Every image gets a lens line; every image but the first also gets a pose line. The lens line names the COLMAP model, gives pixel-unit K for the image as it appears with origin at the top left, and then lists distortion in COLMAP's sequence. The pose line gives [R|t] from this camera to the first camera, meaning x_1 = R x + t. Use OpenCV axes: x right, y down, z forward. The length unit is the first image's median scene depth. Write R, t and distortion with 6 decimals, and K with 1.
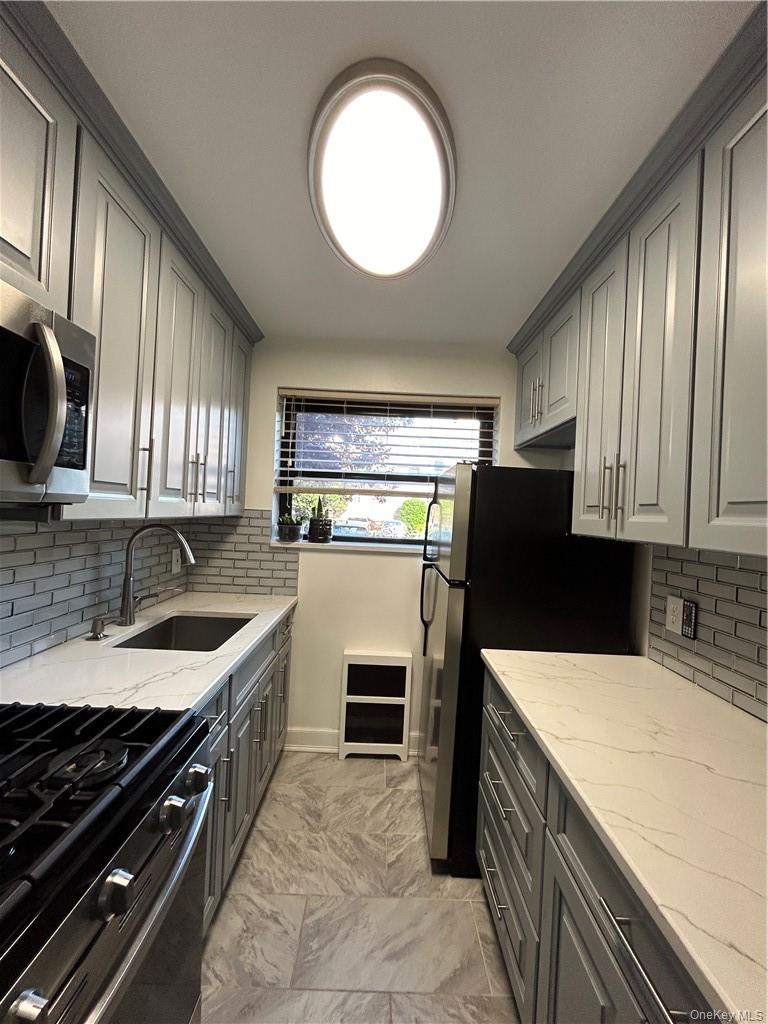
lens RADIAL K [[415.0, 0, 385.7], [0, 415.0, 510.9], [0, 0, 1]] dist [0.000442, 0.000547]
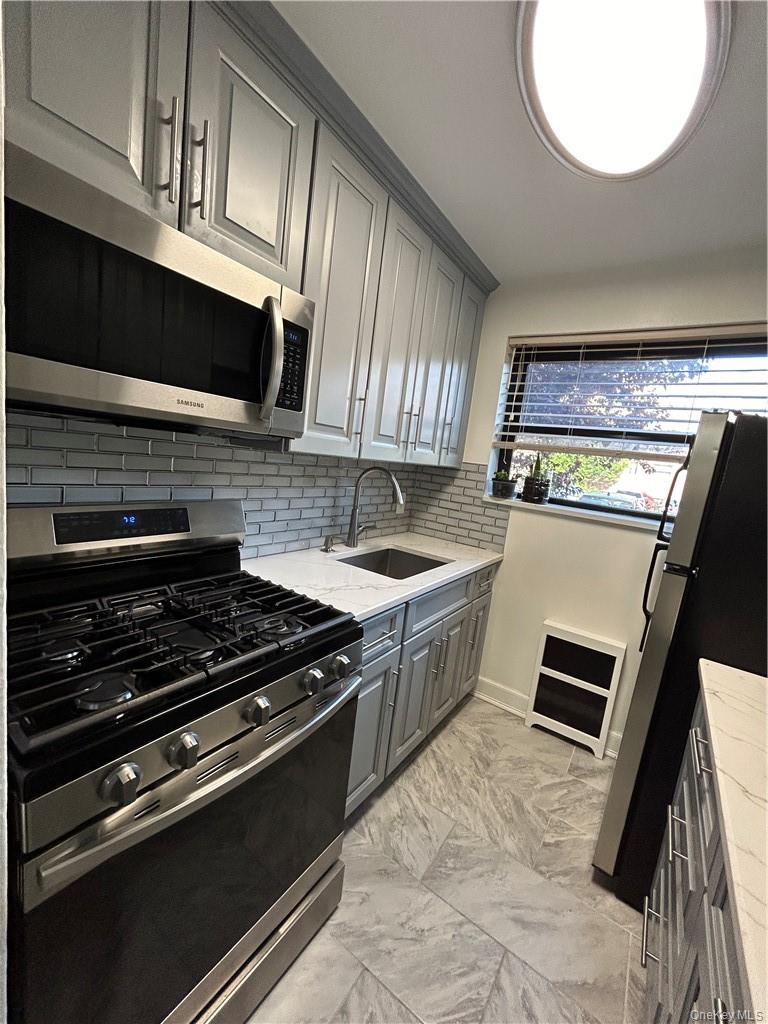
lens RADIAL K [[415.0, 0, 385.2], [0, 415.0, 511.0], [0, 0, 1]] dist [0.000442, 0.000547]
pose [[0.816006, 0.130183, -0.563193, 0.149554], [-0.080976, 0.990446, 0.111618, 0.024076], [0.572343, -0.045476, 0.818752, 0.049865]]
